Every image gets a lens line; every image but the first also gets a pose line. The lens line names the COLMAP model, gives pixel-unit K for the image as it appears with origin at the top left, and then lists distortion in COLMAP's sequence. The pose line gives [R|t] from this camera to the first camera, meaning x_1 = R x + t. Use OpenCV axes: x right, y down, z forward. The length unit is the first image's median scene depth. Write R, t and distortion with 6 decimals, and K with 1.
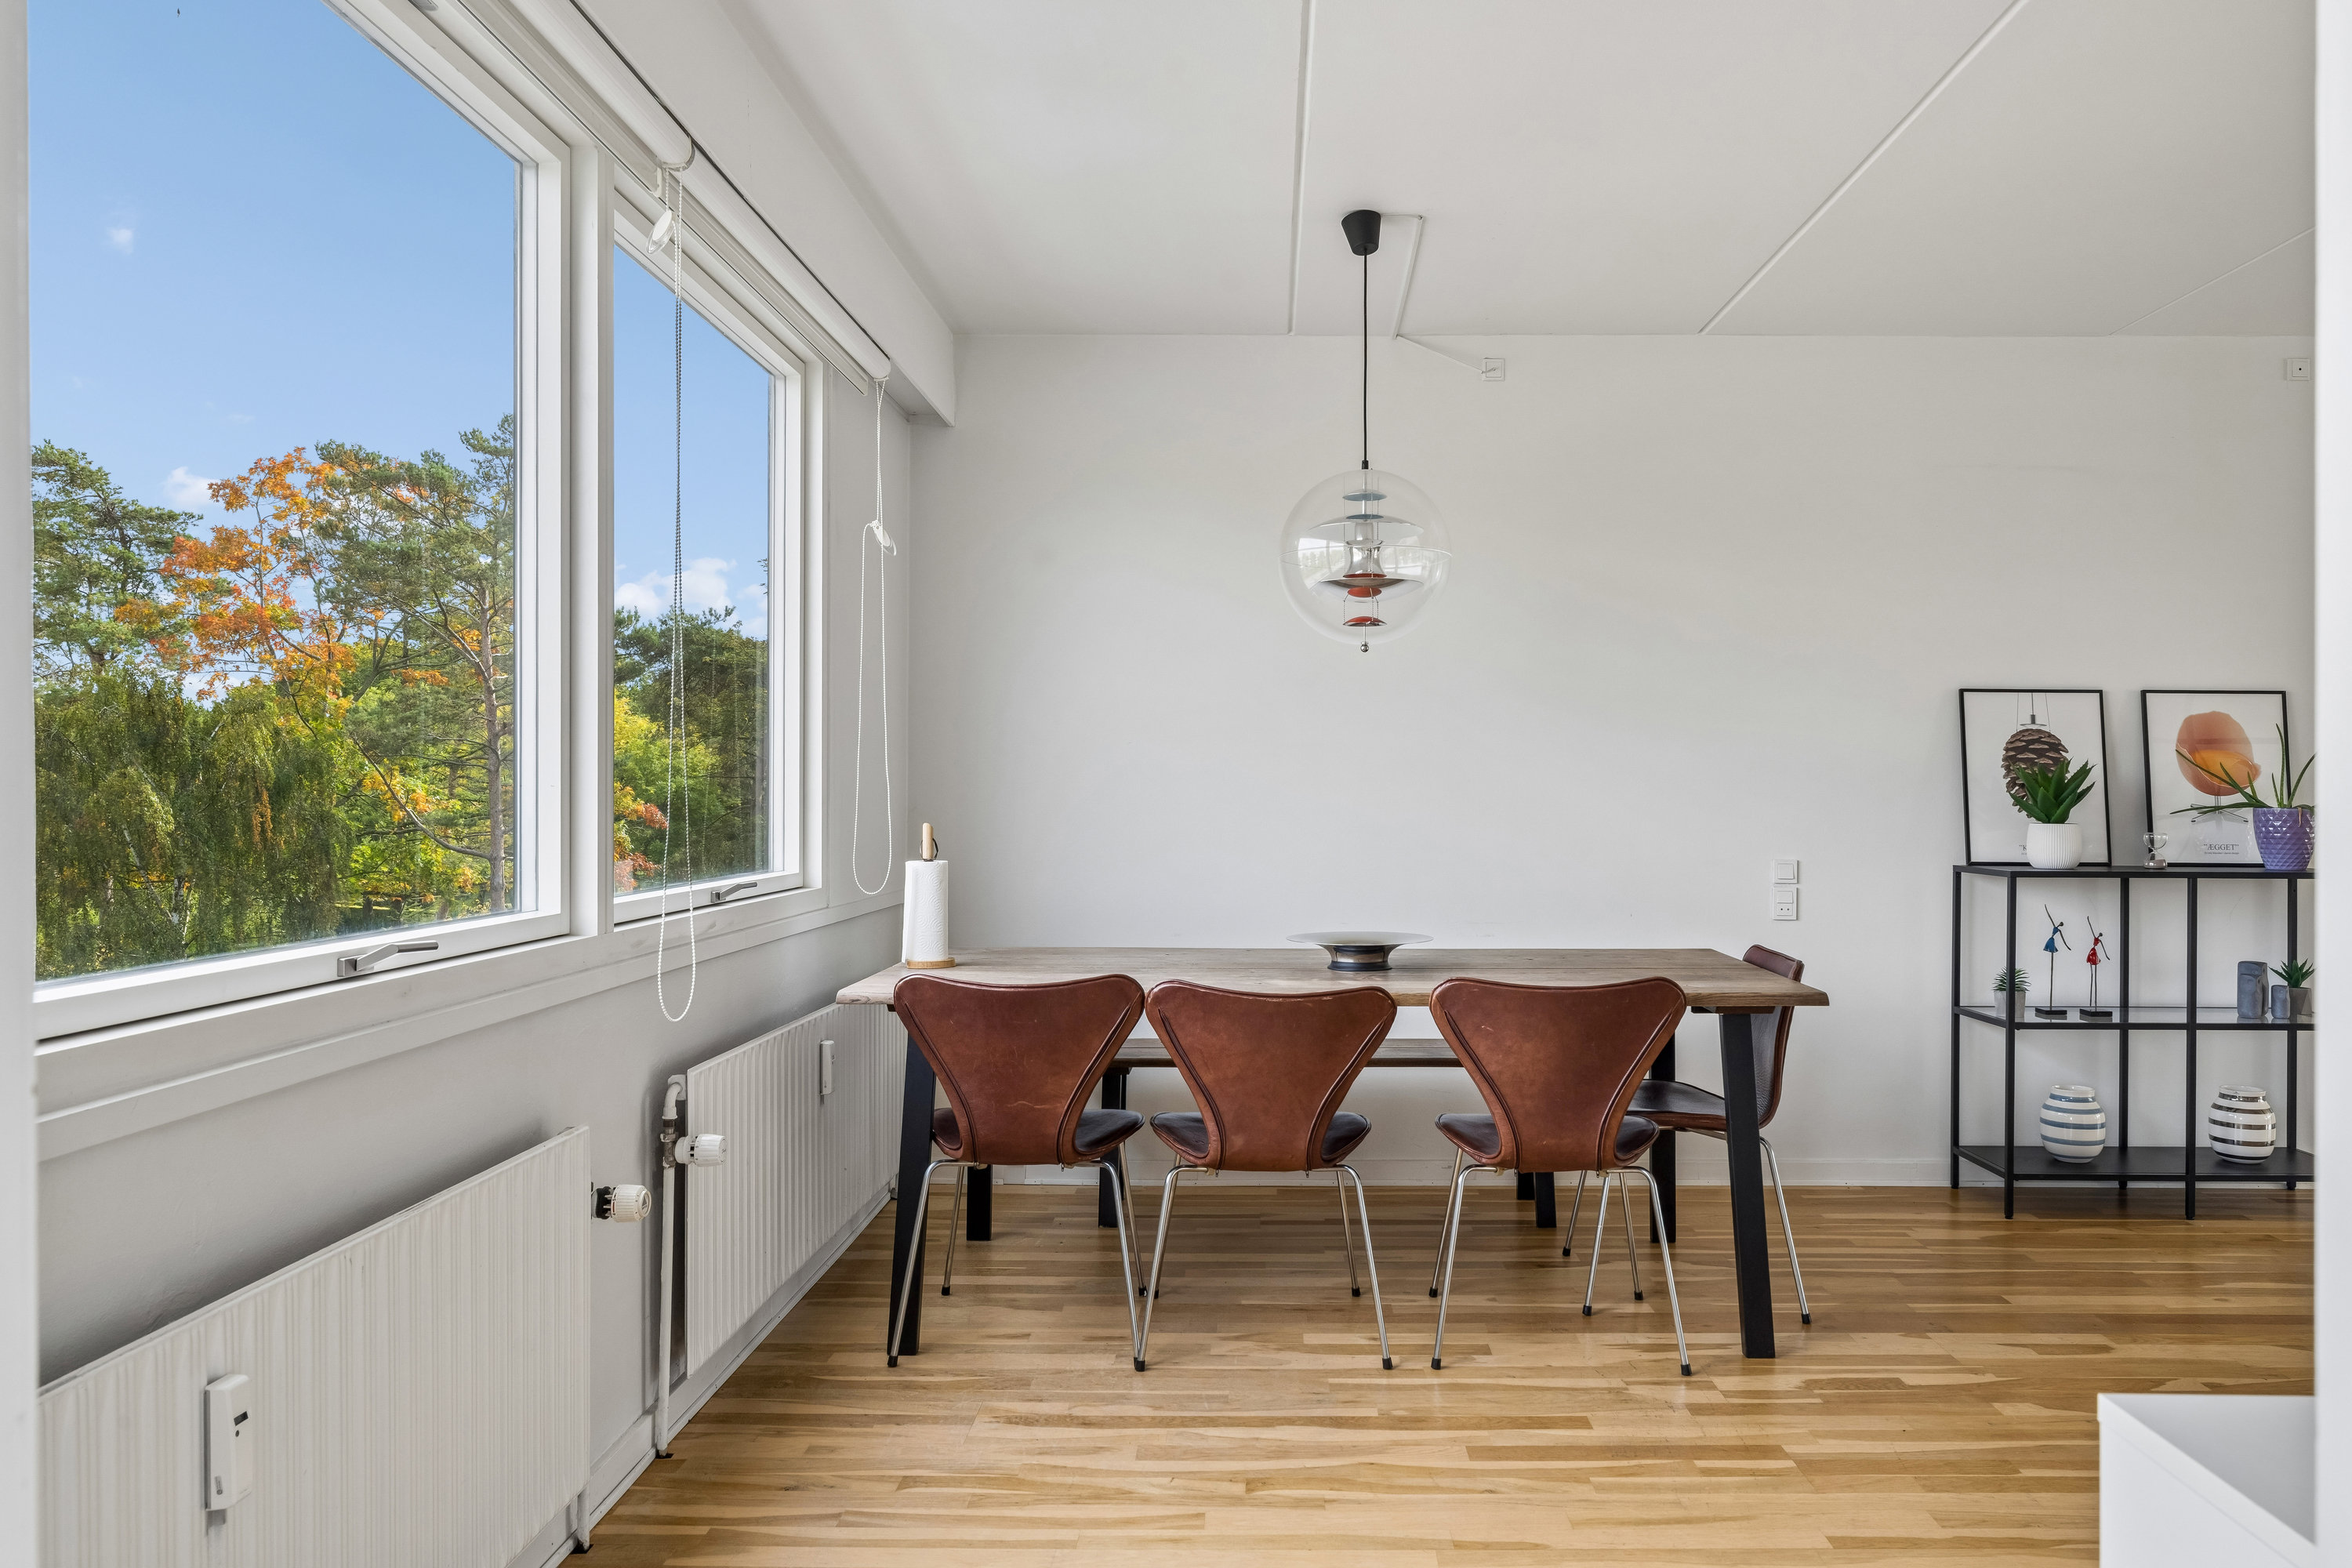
lens RADIAL K [[1716.7, 0, 1176.0], [0, 1716.7, 784.0], [0, 0, 1]] dist [-0.004522, -0.000359]
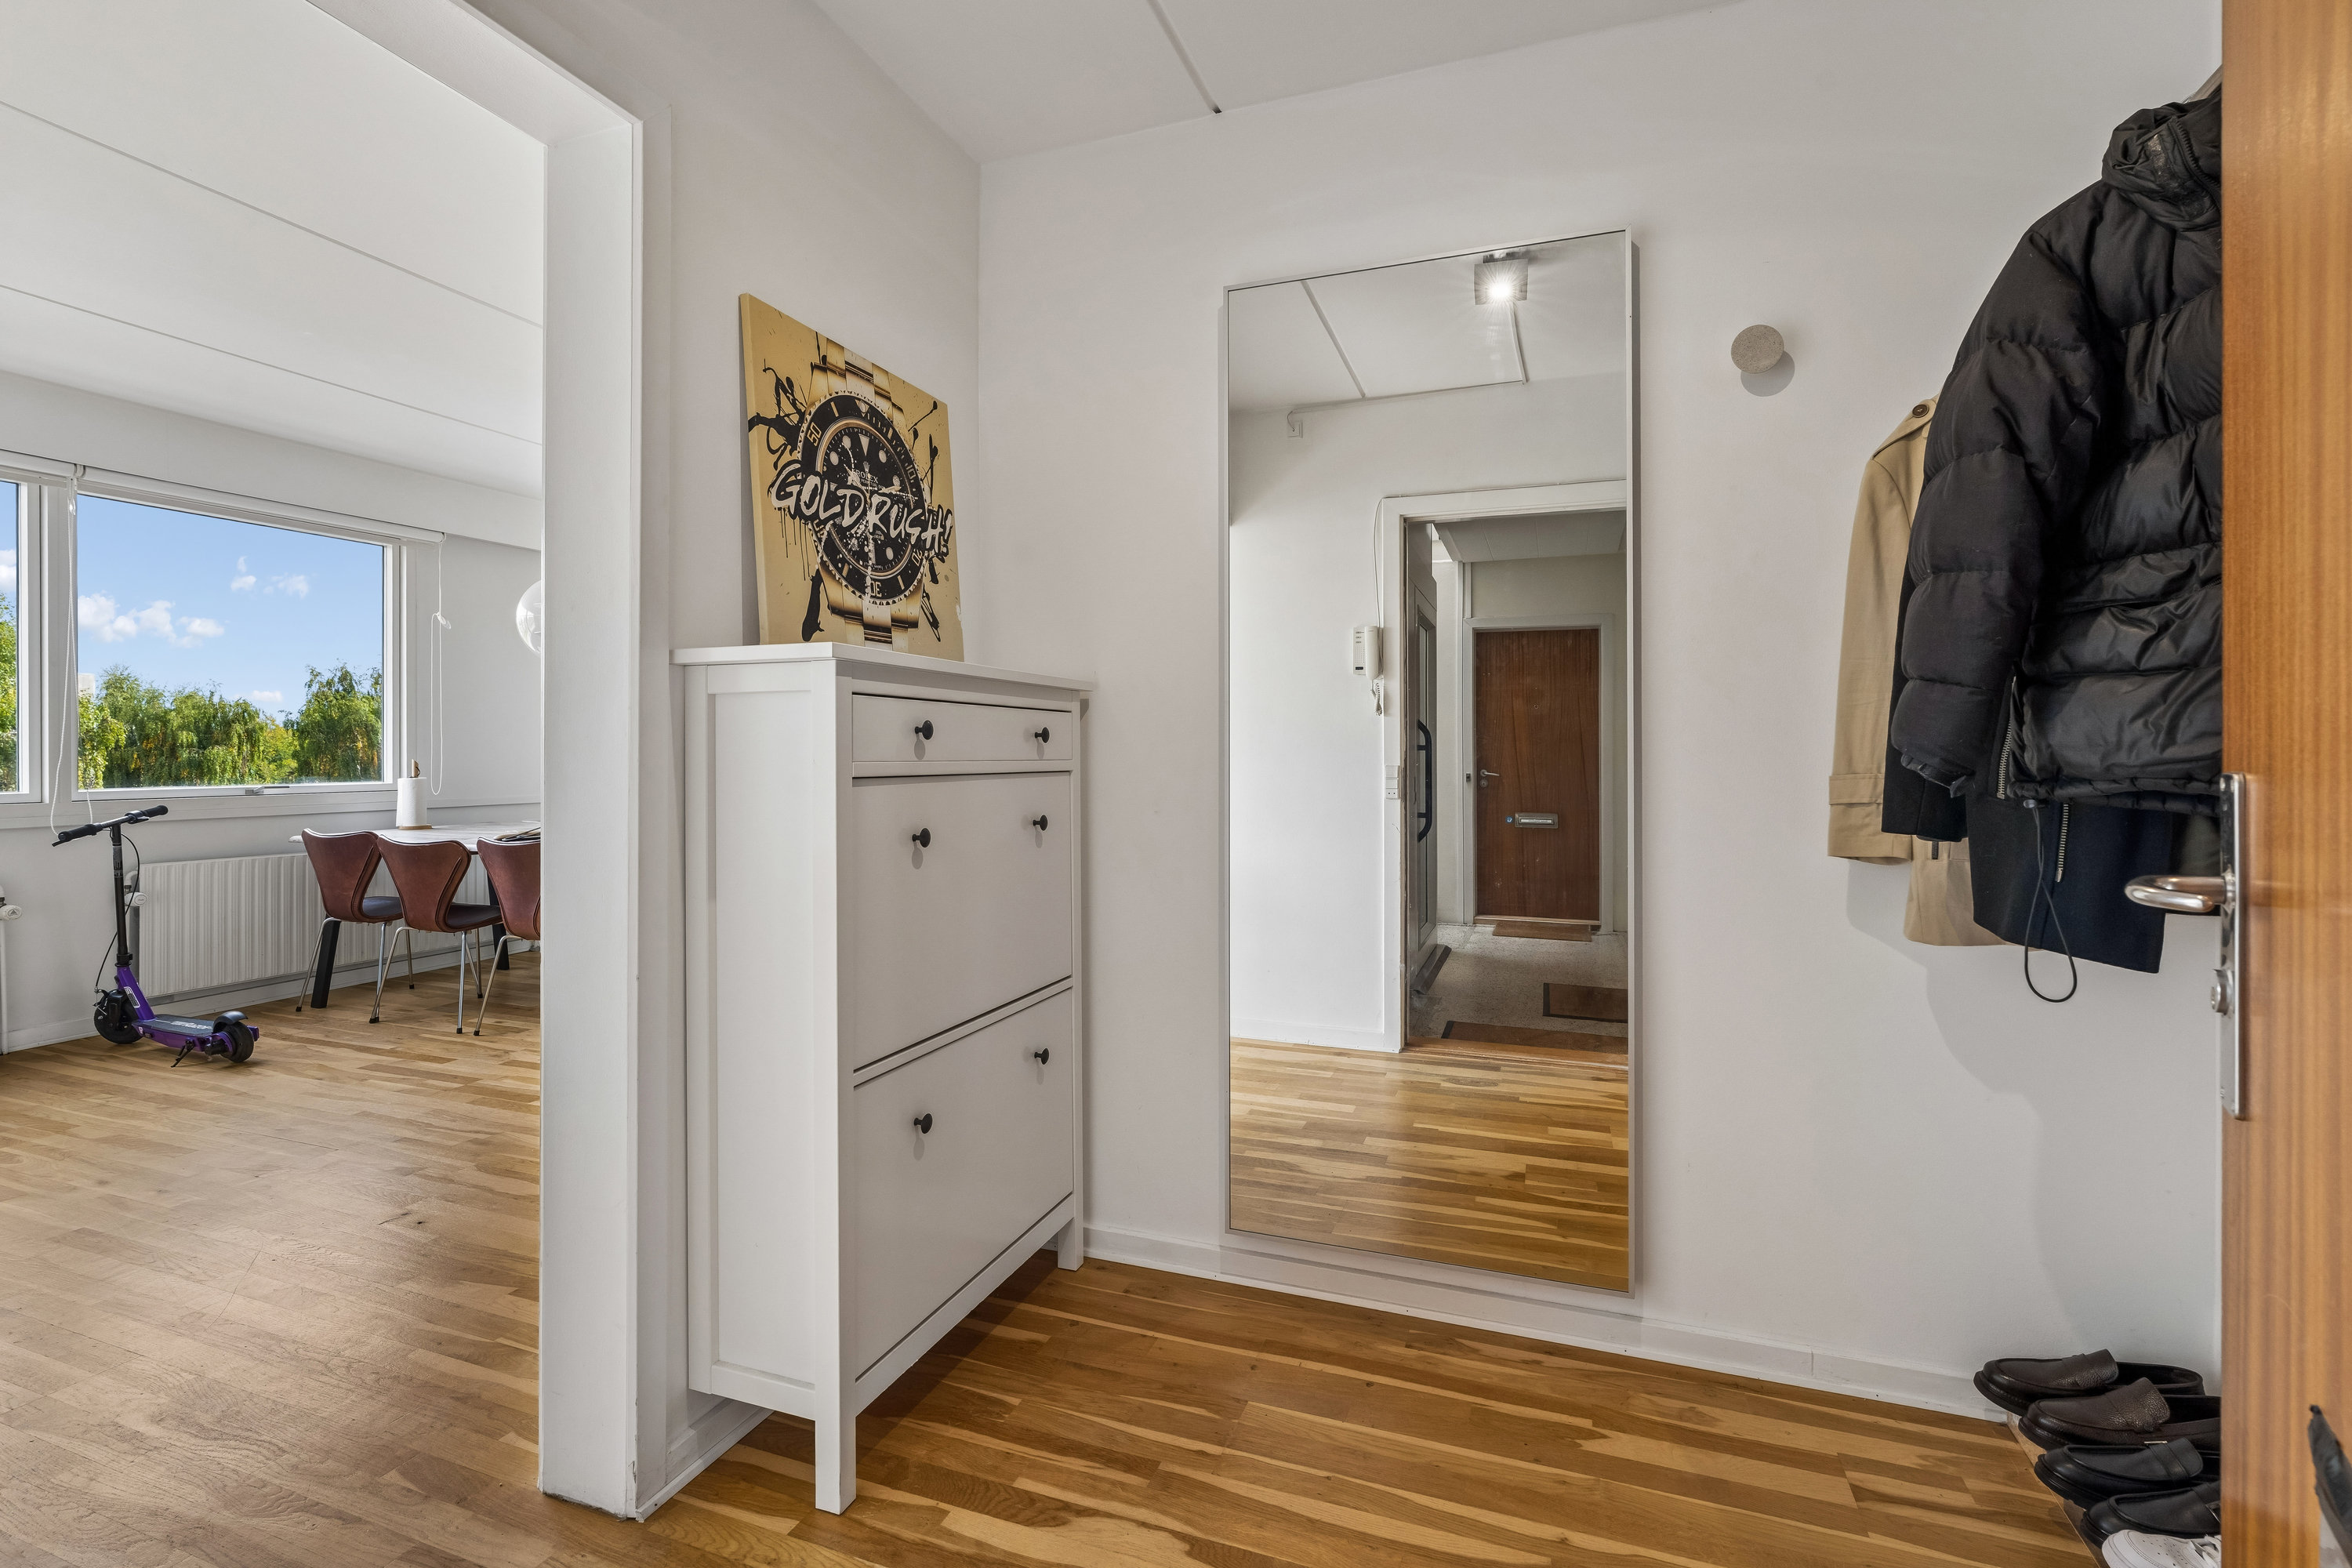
lens RADIAL K [[1063.6, 0, 1181.4], [0, 1063.6, 753.1], [0, 0, 1]] dist [-0.002842, -0.000228]
pose [[0.938464, -0.003034, -0.345363, 1.316373], [0.004093, 0.999989, 0.002337, 0.017162], [0.345352, -0.003607, 0.938466, 0.135015]]
